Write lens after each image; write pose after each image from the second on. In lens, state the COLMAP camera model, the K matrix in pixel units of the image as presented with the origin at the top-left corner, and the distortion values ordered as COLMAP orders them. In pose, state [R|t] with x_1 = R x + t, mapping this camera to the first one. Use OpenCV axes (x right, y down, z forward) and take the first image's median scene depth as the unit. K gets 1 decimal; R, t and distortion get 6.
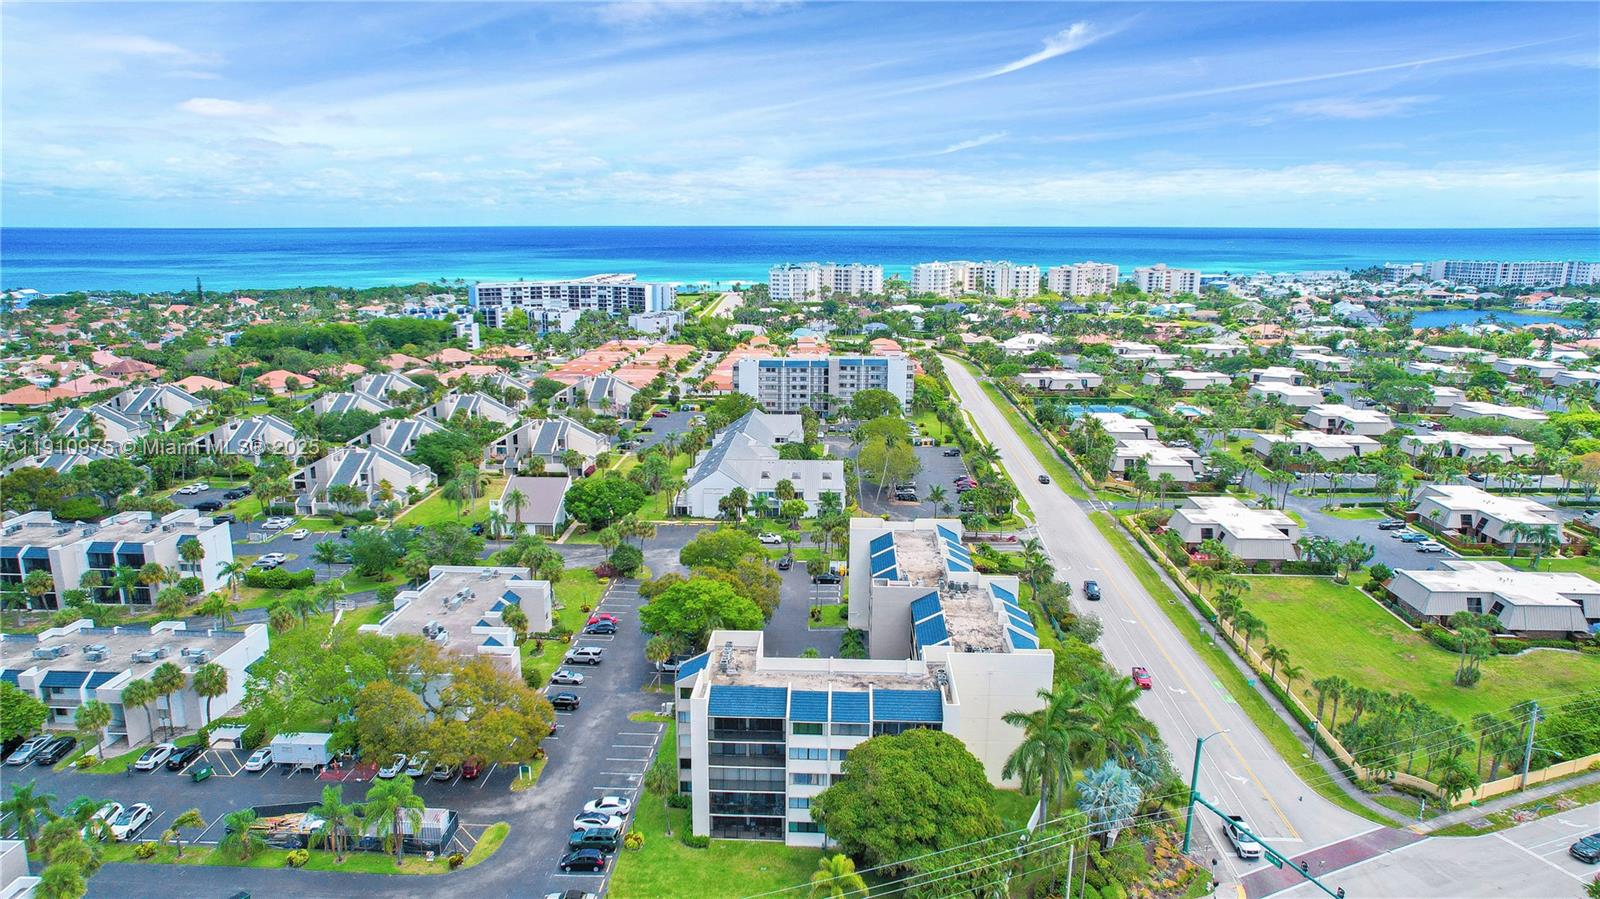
lens RADIAL K [[1006.7, 0, 800.7], [0, 1006.7, 479.0], [0, 0, 1]] dist [0.003002, 0.000147]
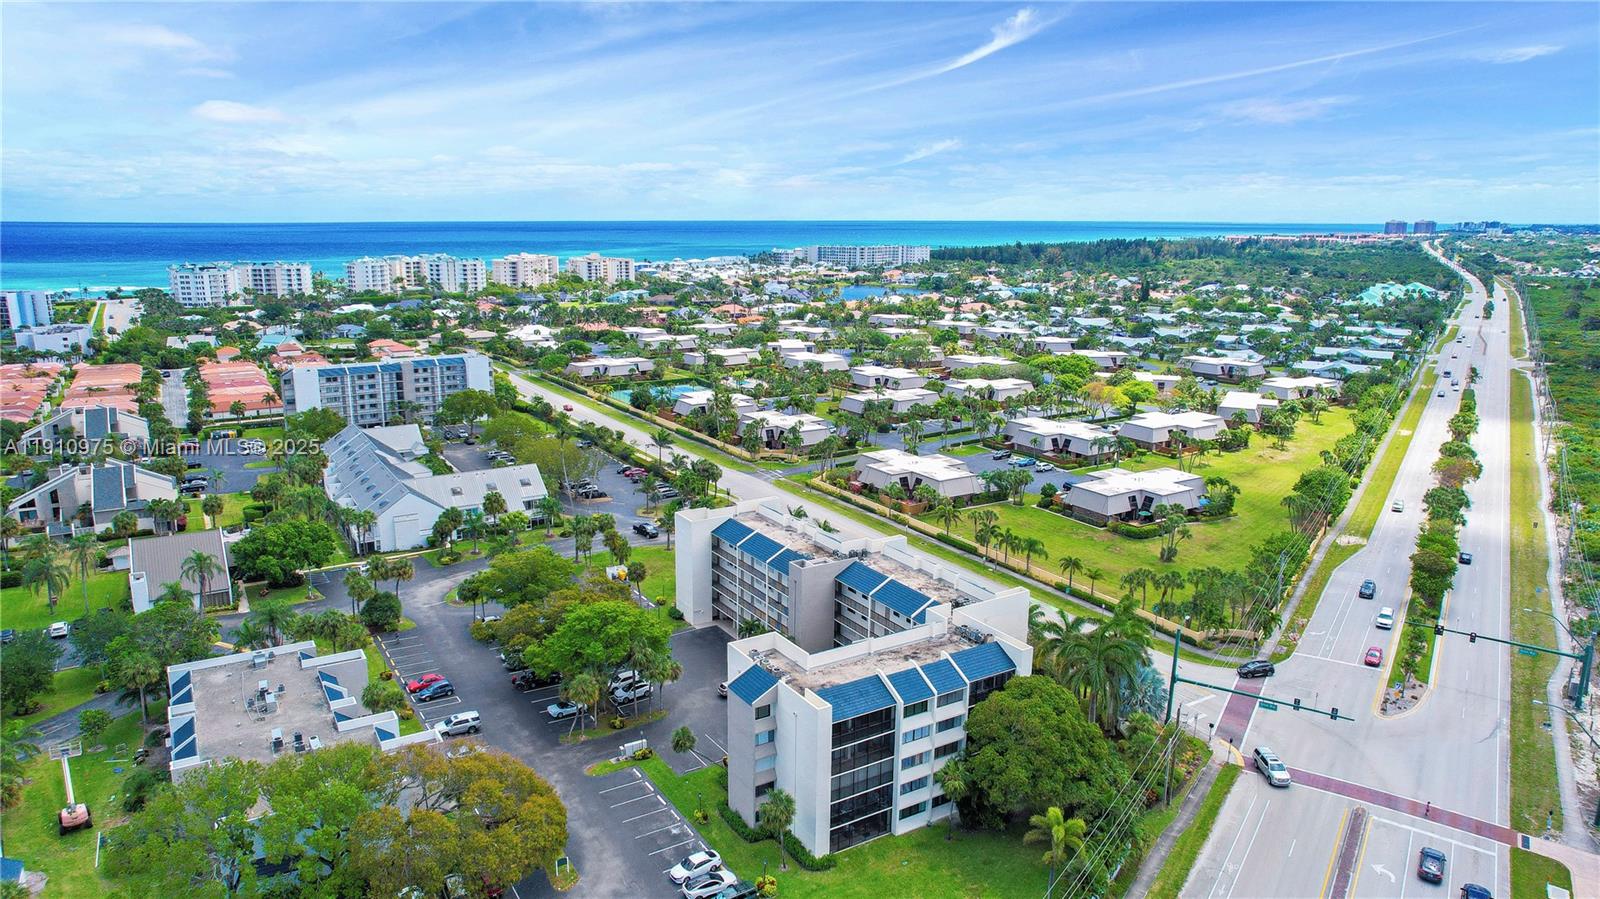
lens RADIAL K [[1005.6, 0, 800.0], [0, 1005.6, 449.5], [0, 0, 1]] dist [-0.005069, 0.002329]
pose [[0.839429, -0.125044, 0.528888, -0.215407], [0.136279, 0.990509, 0.017889, -0.013113], [-0.526106, 0.057060, 0.848503, 0.080589]]
